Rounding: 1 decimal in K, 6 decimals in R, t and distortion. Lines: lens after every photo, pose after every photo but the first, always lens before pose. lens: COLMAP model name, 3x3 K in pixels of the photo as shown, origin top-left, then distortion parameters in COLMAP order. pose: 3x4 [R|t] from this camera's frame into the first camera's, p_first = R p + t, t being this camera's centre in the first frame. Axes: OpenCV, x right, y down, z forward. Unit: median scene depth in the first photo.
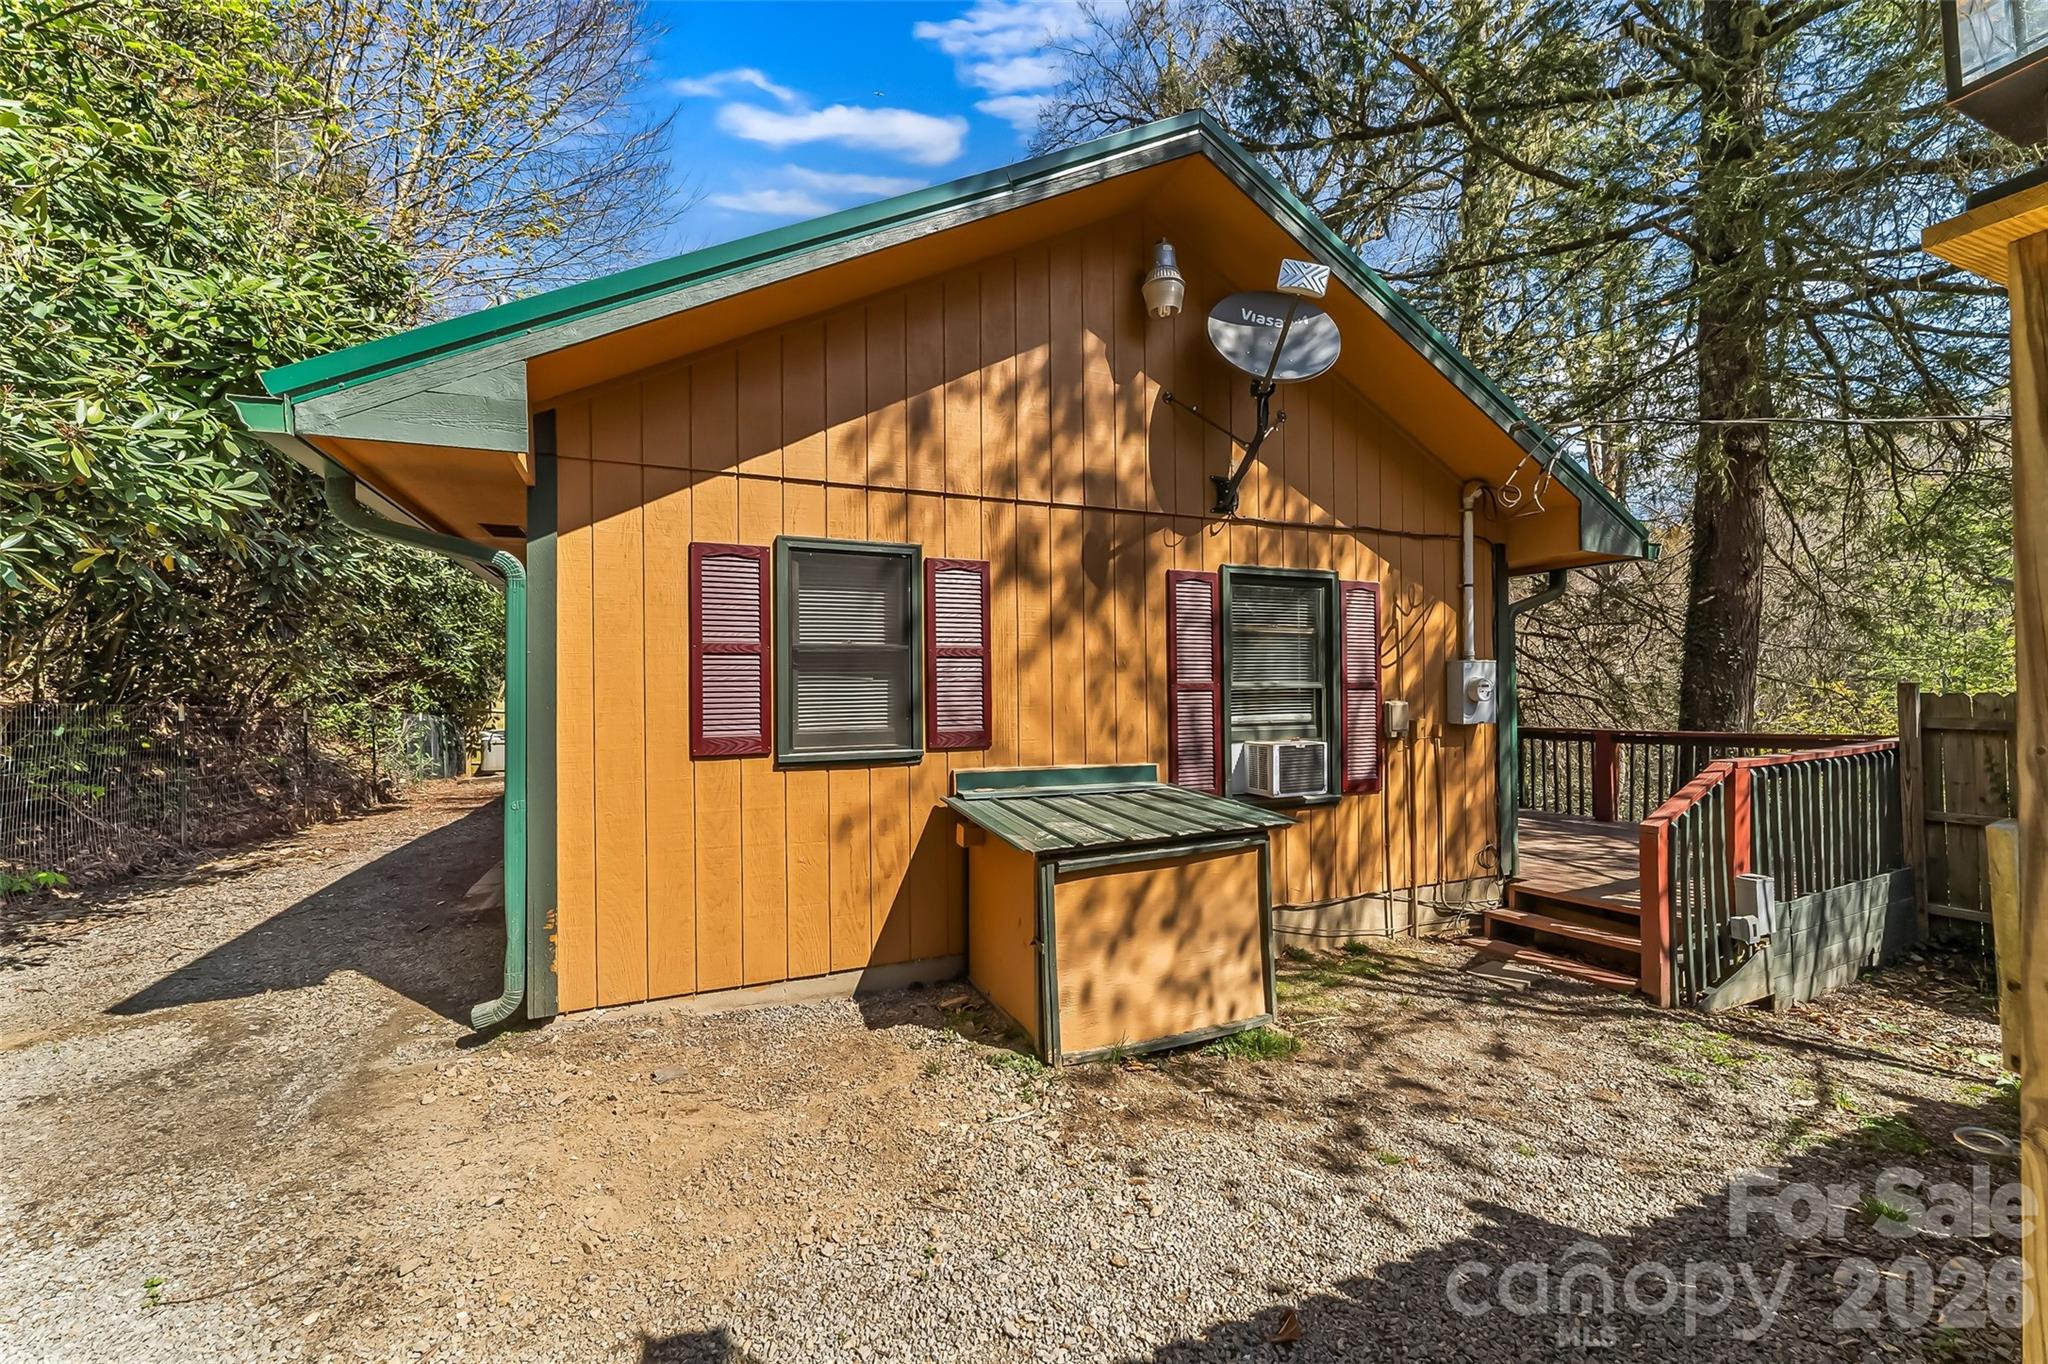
lens RADIAL K [[835.6, 0, 1016.2], [0, 835.6, 687.2], [0, 0, 1]] dist [0.002586, 0.000629]
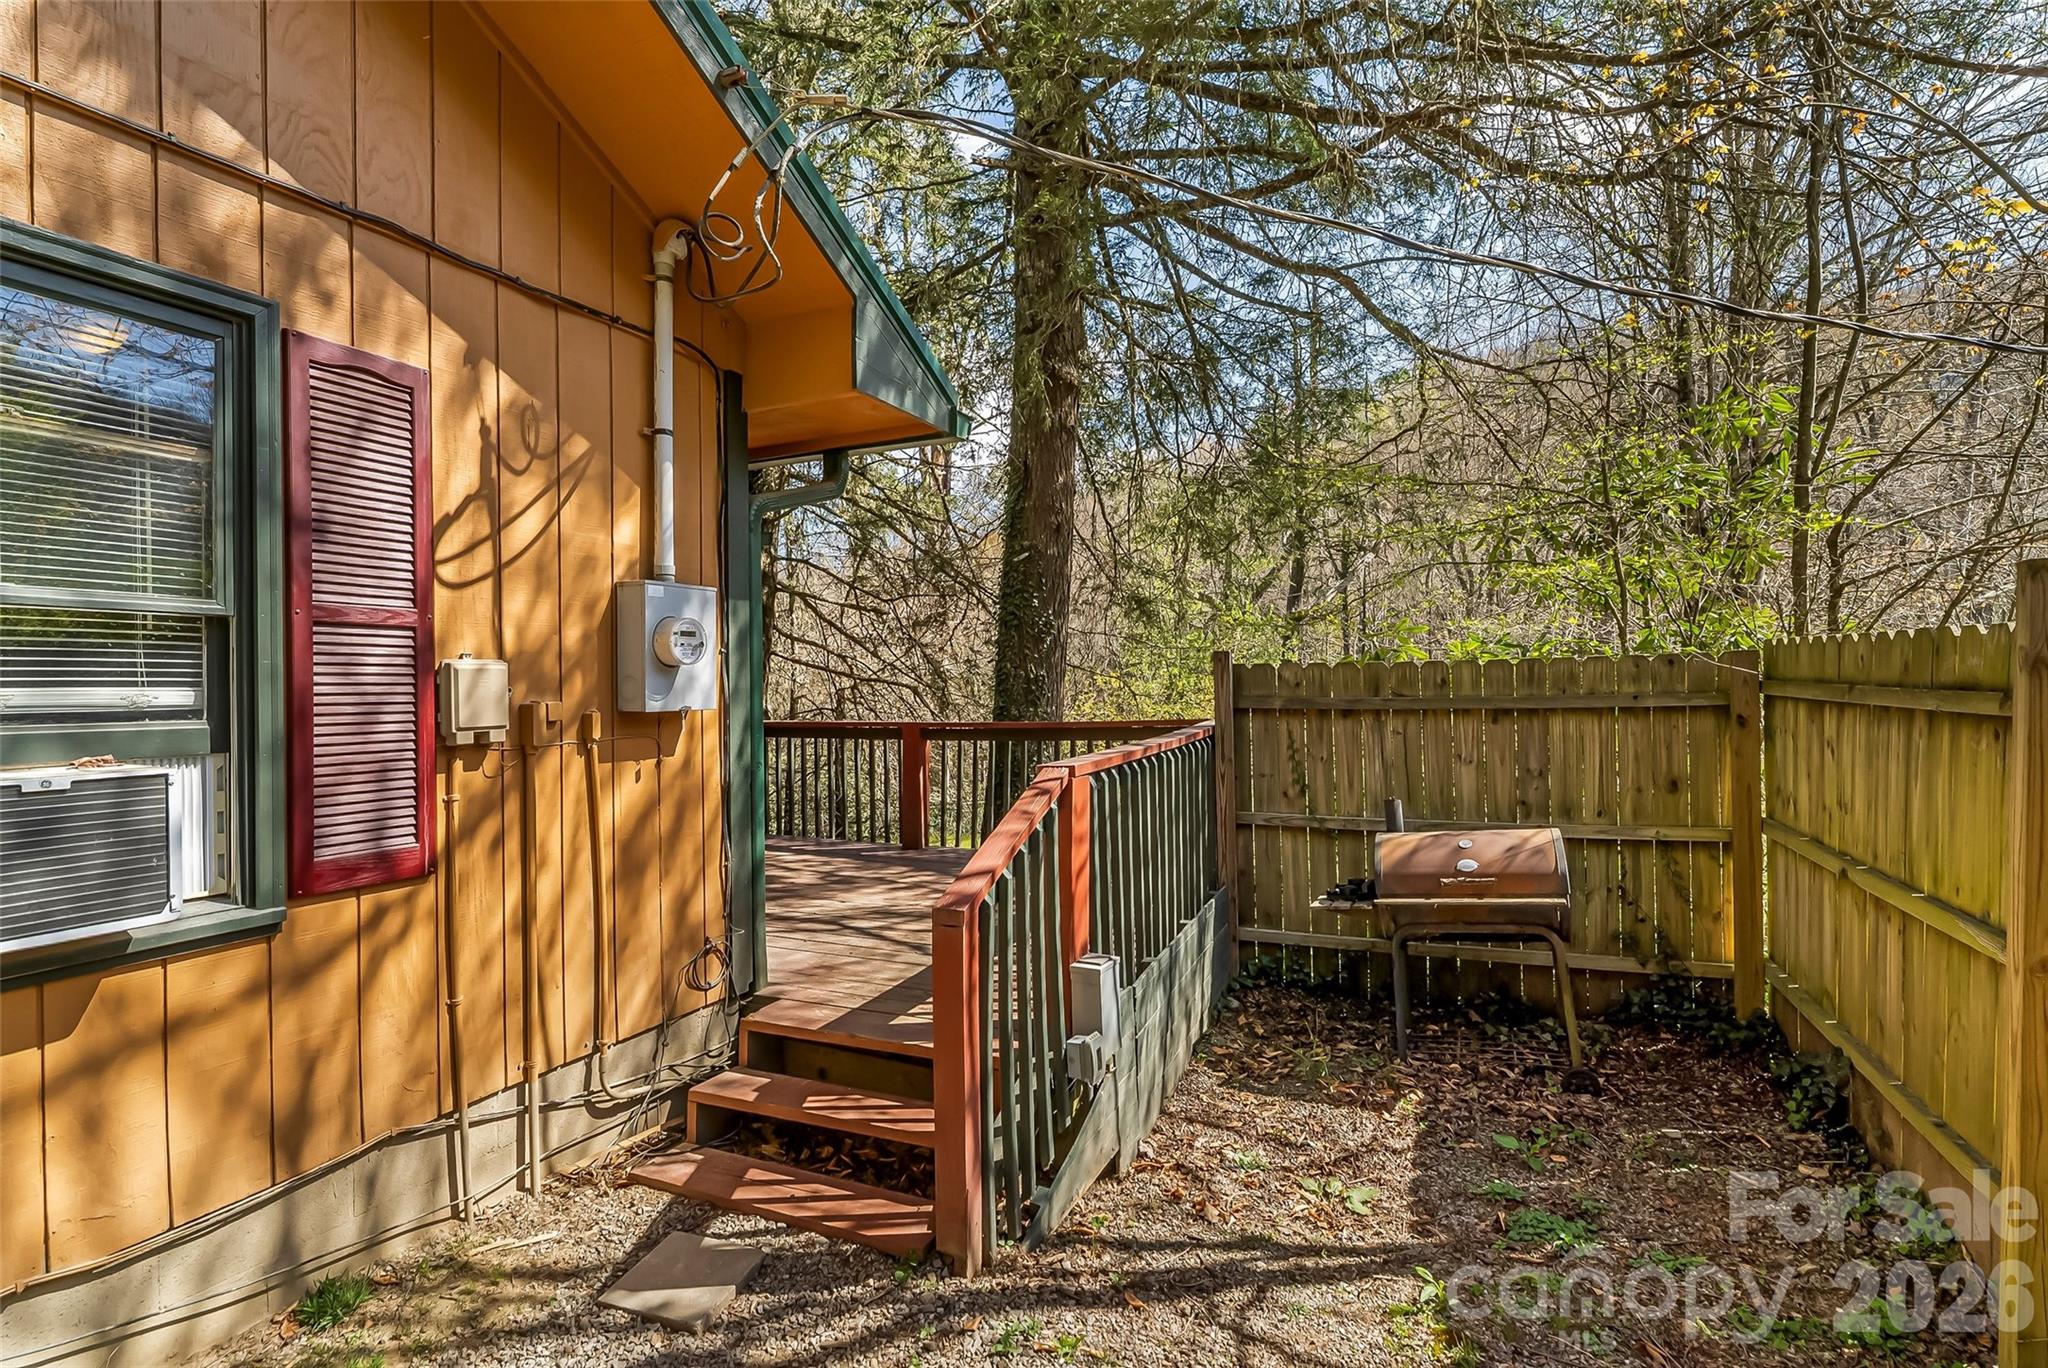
lens RADIAL K [[960.5, 0, 1027.4], [0, 960.5, 684.2], [0, 0, 1]] dist [0.000629, -0.000034]
pose [[0.760686, 0.002934, 0.649113, 0.337025], [-0.001079, 0.999994, -0.003256, 0.029311], [-0.649119, 0.001776, 0.760685, 0.429378]]
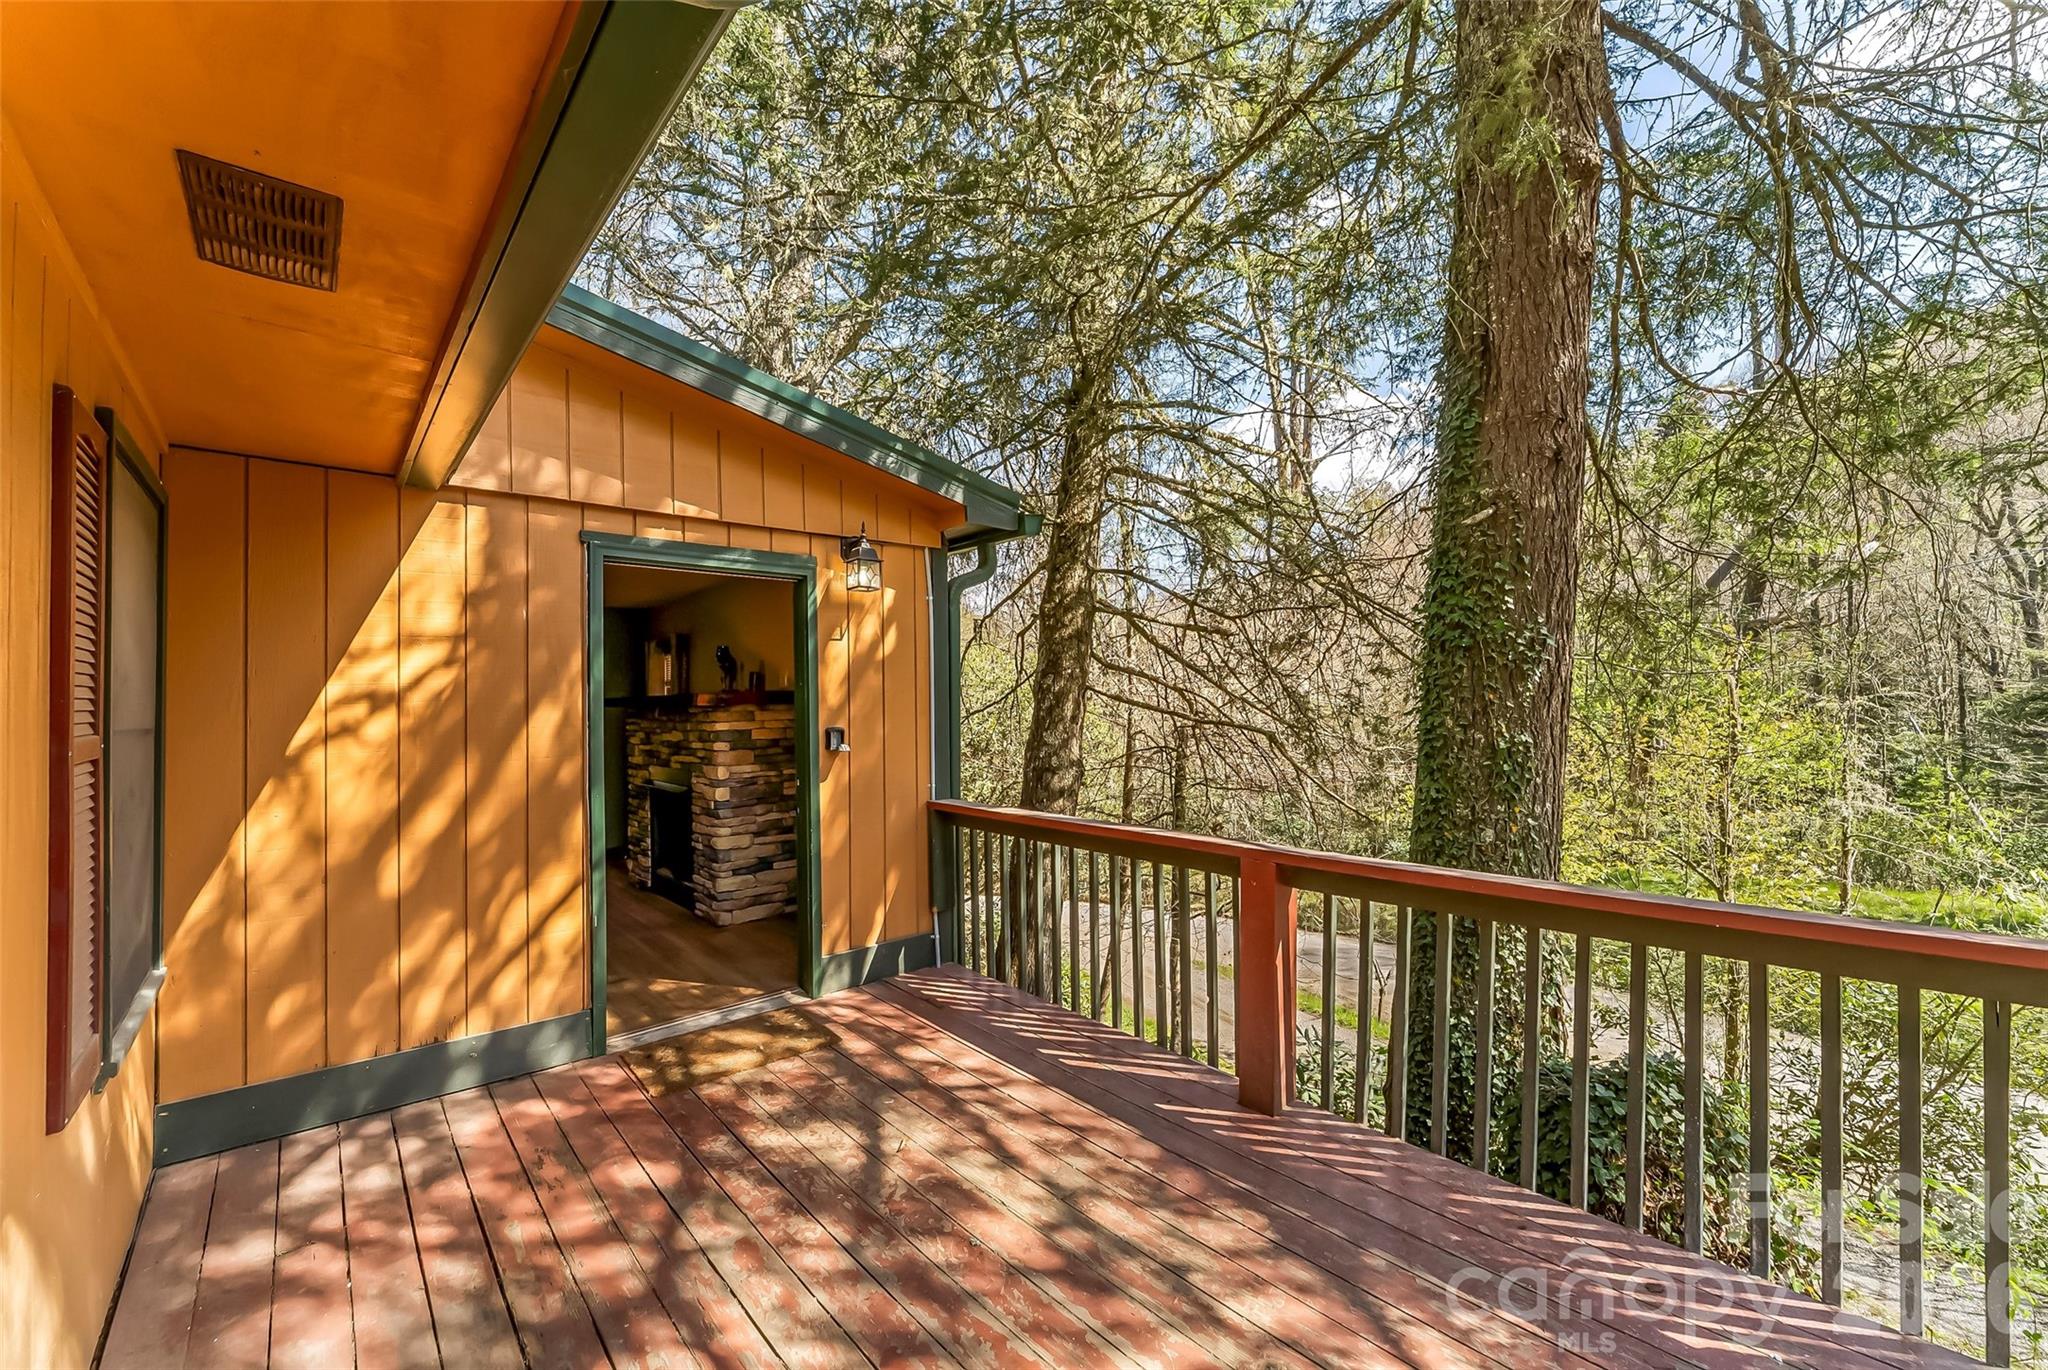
lens RADIAL K [[835.6, 0, 1018.4], [0, 835.6, 699.5], [0, 0, 1]] dist [0.002586, 0.000629]
pose [[0.957498, 0.001646, 0.288434, 0.701134], [-0.000960, 0.999996, -0.002519, -0.017171], [-0.288437, 0.002135, 0.957496, 0.964900]]
